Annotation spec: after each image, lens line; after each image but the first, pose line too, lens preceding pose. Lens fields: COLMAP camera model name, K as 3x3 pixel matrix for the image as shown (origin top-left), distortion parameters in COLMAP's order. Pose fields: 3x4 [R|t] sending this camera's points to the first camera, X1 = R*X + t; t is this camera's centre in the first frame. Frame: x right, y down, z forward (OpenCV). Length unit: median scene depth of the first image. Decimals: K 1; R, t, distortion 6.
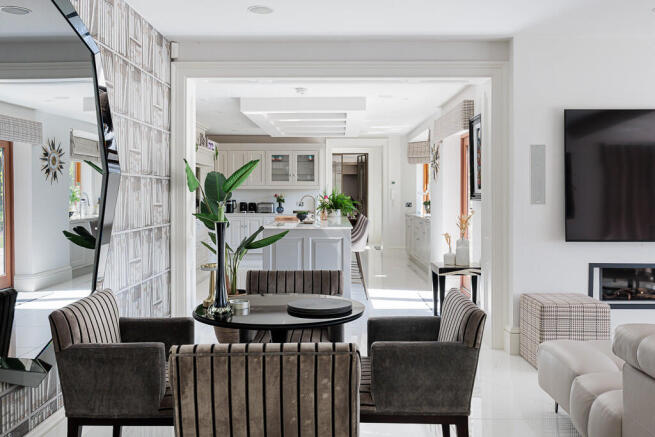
lens RADIAL K [[618.7, 0, 329.0], [0, 618.7, 210.0], [0, 0, 1]] dist [0.005892, 0.001118]
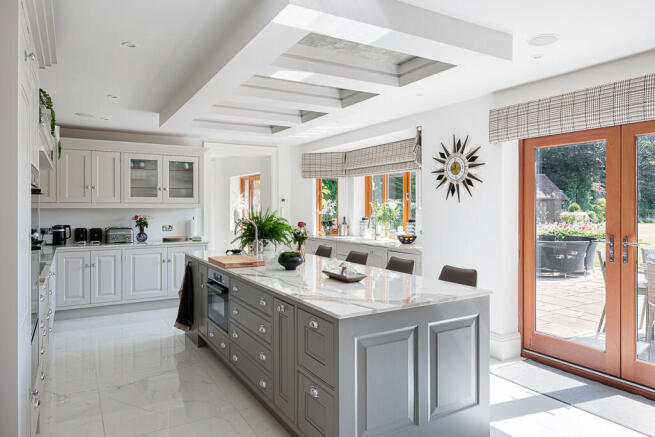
lens RADIAL K [[434.2, 0, 326.3], [0, 434.2, 208.8], [0, 0, 1]] dist [0.000324, 0.001836]
pose [[0.856935, -0.005336, 0.515397, -0.155672], [0.016611, 0.999713, -0.017268, -0.021130], [-0.515157, 0.023359, 0.856777, 0.469413]]
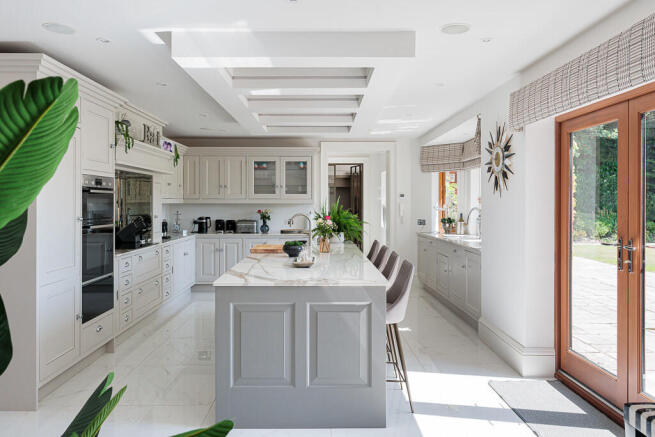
lens RADIAL K [[485.6, 0, 323.4], [0, 485.6, 205.7], [0, 0, 1]] dist [-0.001308, 0.001028]
pose [[0.999767, -0.001655, 0.021539, -0.015549], [0.002113, 0.999771, -0.021282, -0.017178], [-0.021499, 0.021322, 0.999541, 0.362198]]
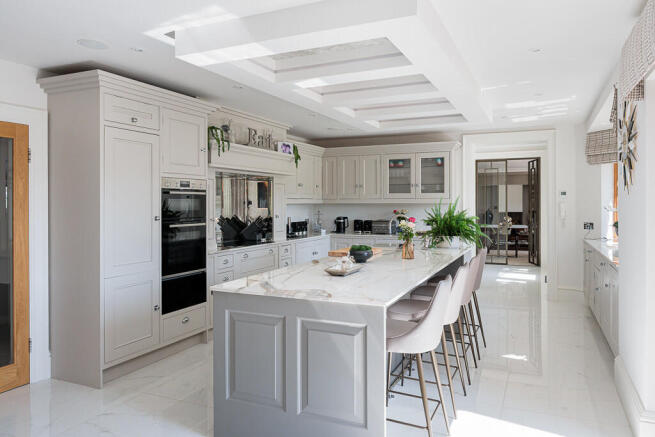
lens RADIAL K [[472.8, 0, 328.7], [0, 472.8, 206.4], [0, 0, 1]] dist [-0.004965, -0.000628]
pose [[0.914356, -0.001944, -0.404906, 0.079409], [-0.005971, 0.999815, -0.018286, -0.018750], [0.404867, 0.019138, 0.914175, 0.423658]]
